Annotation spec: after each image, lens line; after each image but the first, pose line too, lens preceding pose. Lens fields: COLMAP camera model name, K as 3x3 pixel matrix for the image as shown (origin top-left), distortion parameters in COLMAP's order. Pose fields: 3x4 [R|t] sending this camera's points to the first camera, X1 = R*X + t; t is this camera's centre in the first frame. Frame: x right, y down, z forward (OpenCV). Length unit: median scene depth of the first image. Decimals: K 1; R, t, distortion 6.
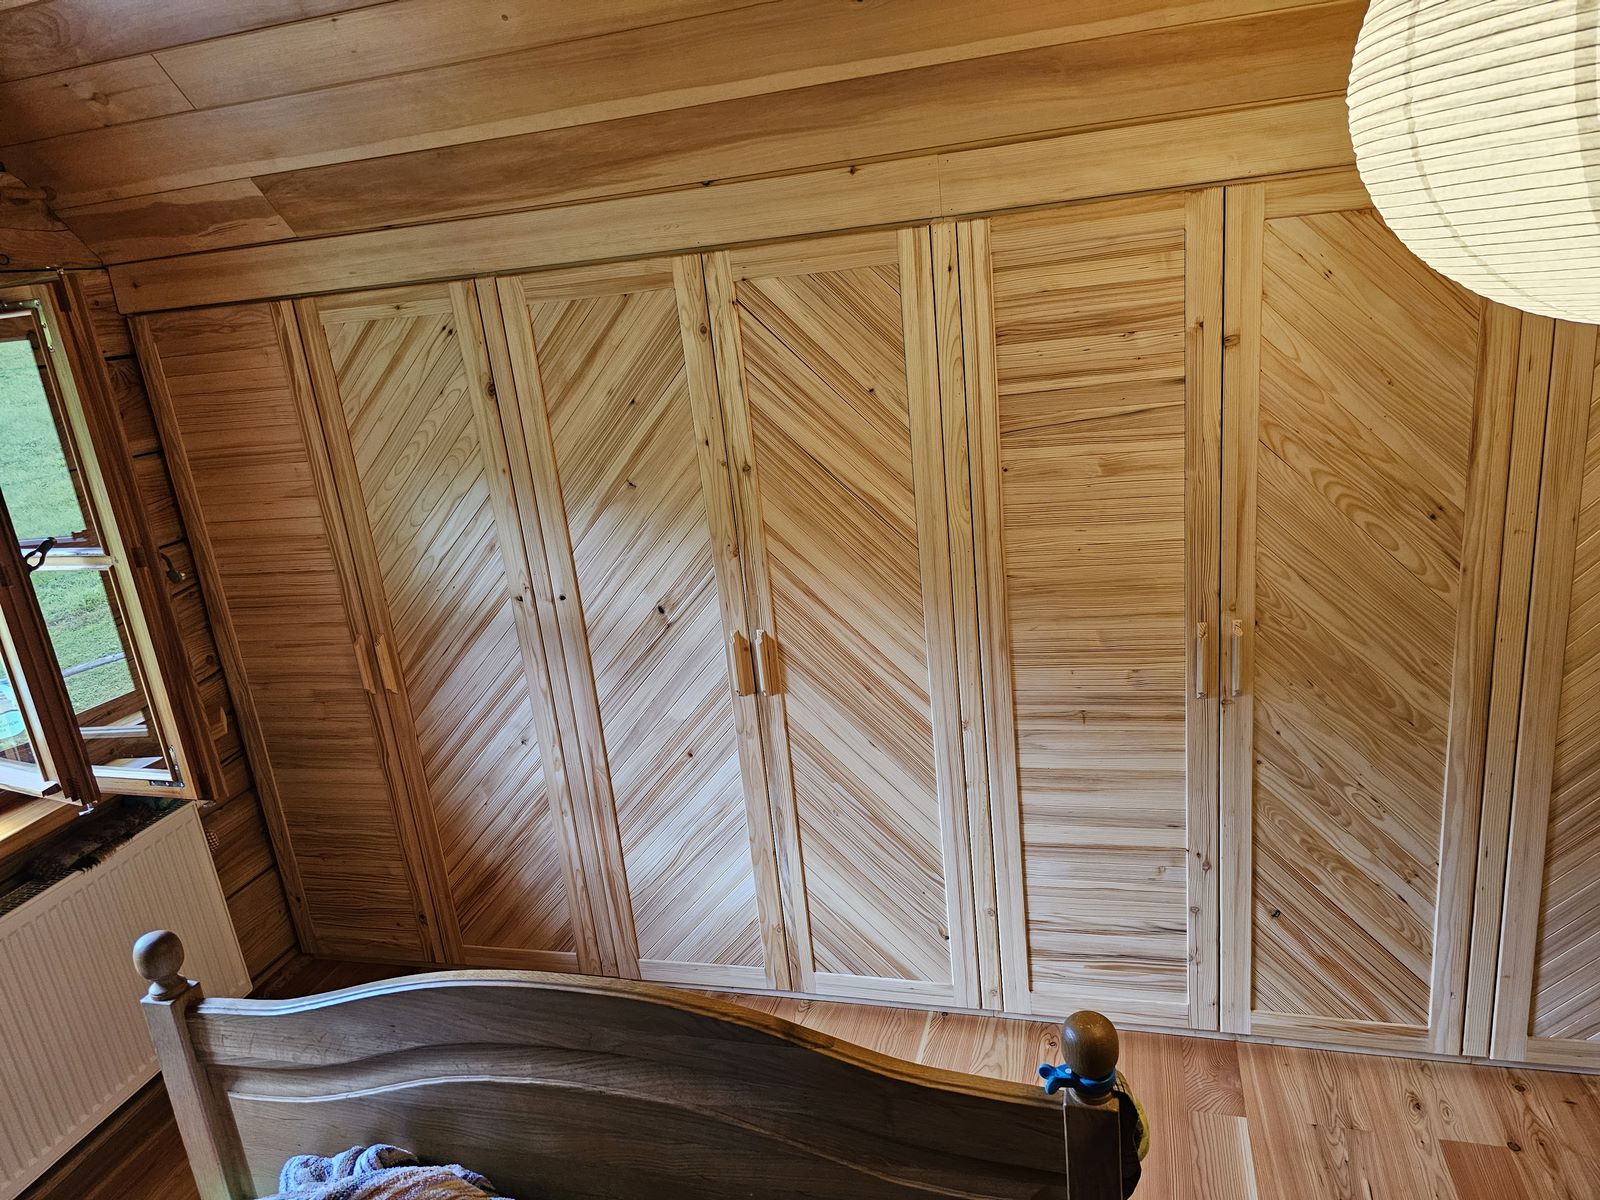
lens RADIAL K [[1097.1, 0, 793.0], [0, 1097.1, 602.8], [0, 0, 1]] dist [0.030354, -0.008282]
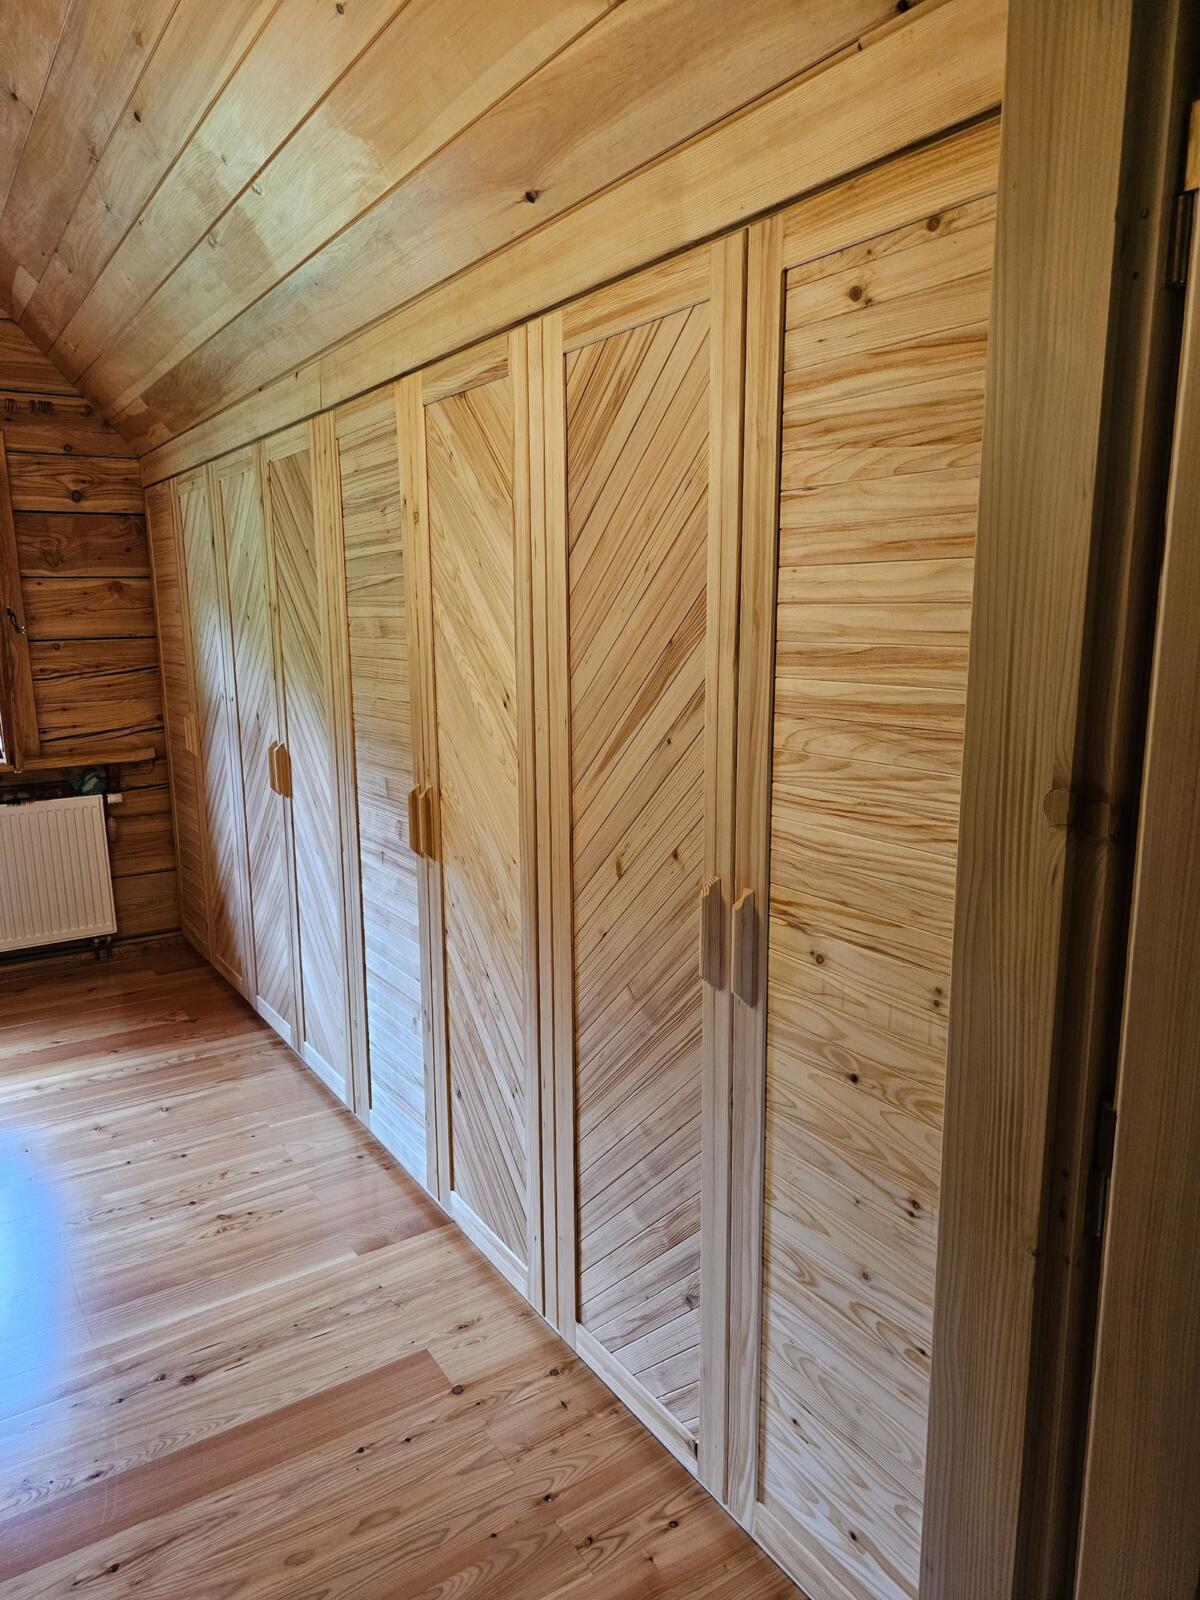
lens RADIAL K [[1097.1, 0, 597.4], [0, 1097.1, 802.4], [0, 0, 1]] dist [0.030354, -0.008282]
pose [[0.743728, 0.213767, -0.633382, 1.144625], [-0.253959, 0.966807, 0.028095, -0.037232], [0.618364, 0.139958, 0.773329, 0.276051]]
